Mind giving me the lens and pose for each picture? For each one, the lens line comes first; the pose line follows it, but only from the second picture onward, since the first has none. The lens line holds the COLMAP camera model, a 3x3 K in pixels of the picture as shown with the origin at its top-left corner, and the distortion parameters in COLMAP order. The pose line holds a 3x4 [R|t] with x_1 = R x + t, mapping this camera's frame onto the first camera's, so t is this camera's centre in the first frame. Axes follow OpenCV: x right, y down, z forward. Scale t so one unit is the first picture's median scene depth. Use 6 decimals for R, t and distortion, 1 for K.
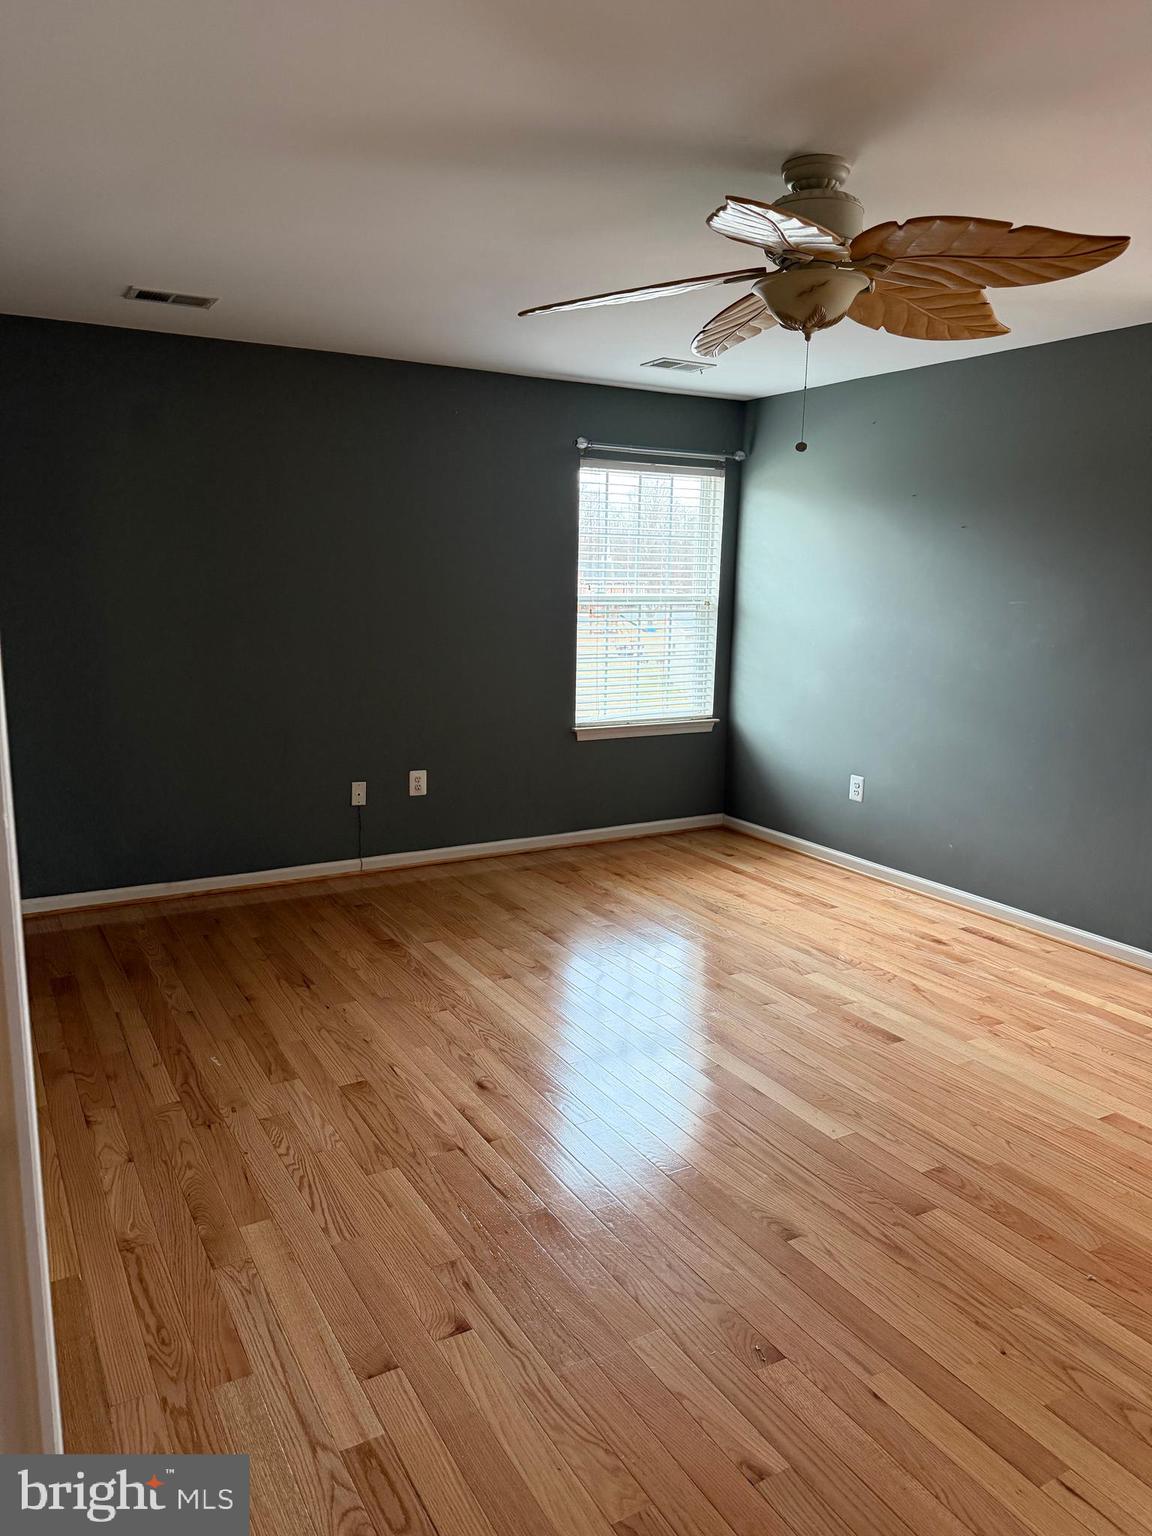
lens RADIAL K [[1094.1, 0, 582.8], [0, 1094.1, 763.9], [0, 0, 1]] dist [-0.027578, 0.002863]
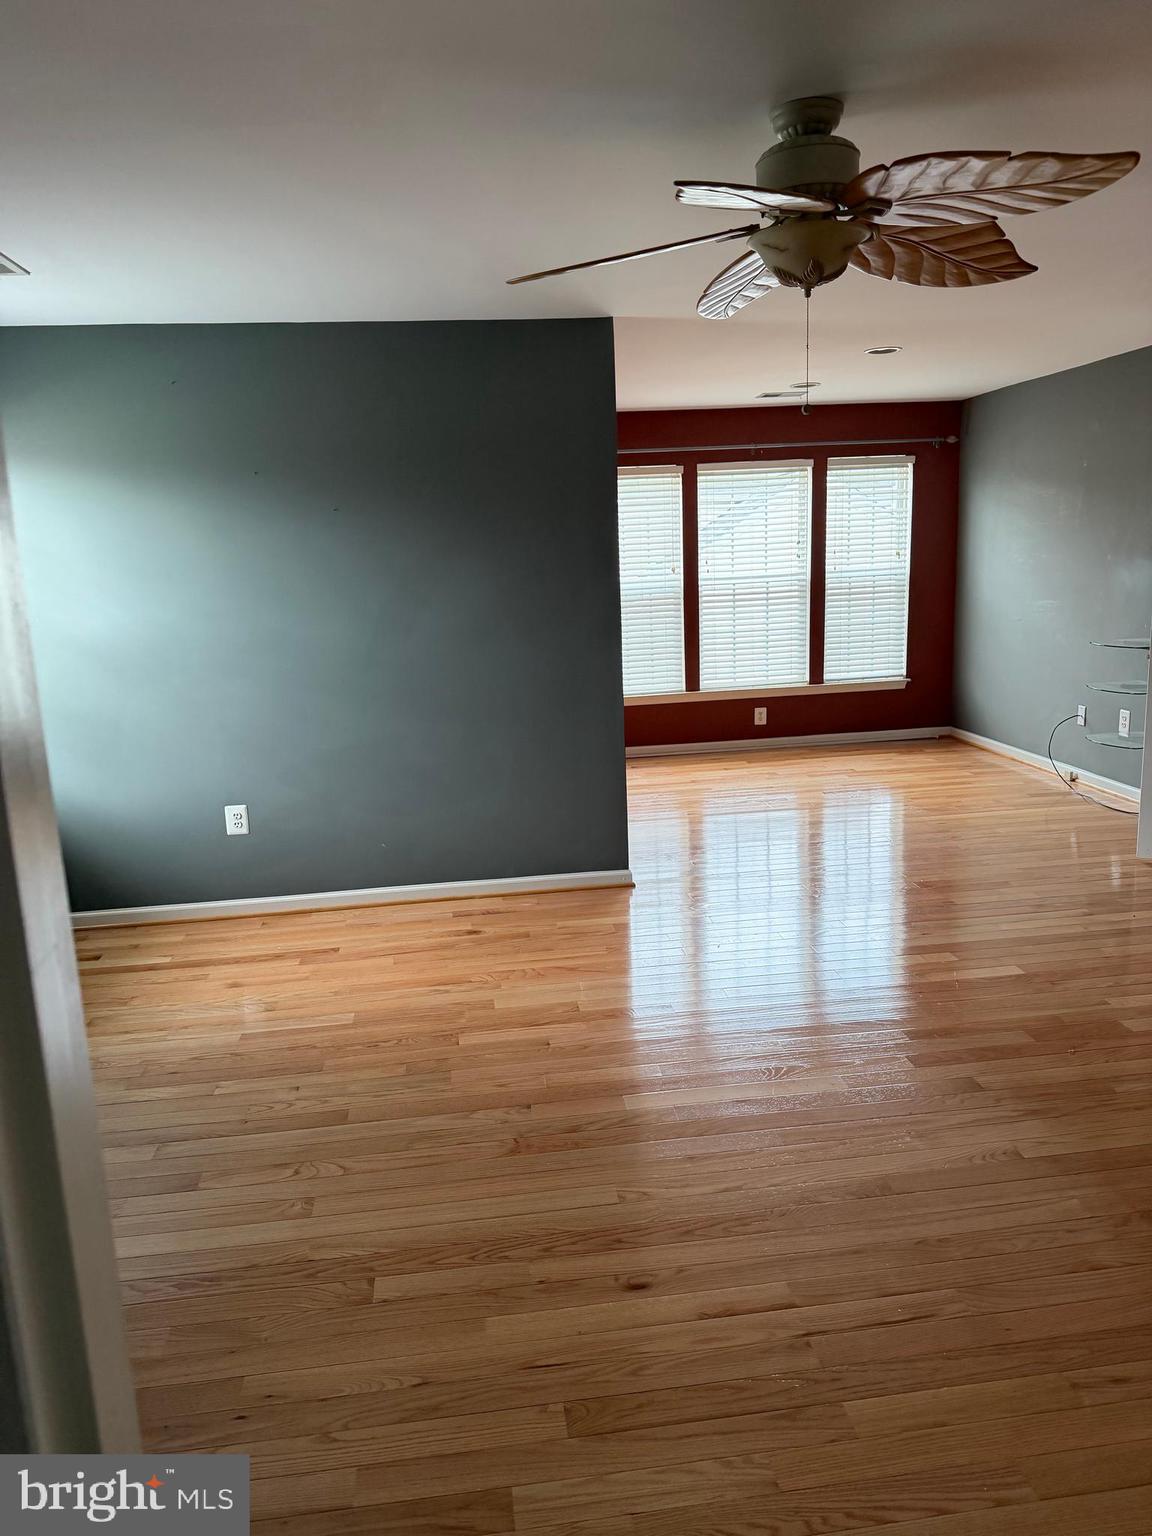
lens RADIAL K [[1094.1, 0, 579.1], [0, 1094.1, 770.8], [0, 0, 1]] dist [-0.027578, 0.002863]
pose [[0.407806, -0.236964, 0.881784, -0.449196], [0.221466, 0.962569, 0.156250, -0.104537], [-0.885803, 0.131566, 0.445020, 0.455753]]
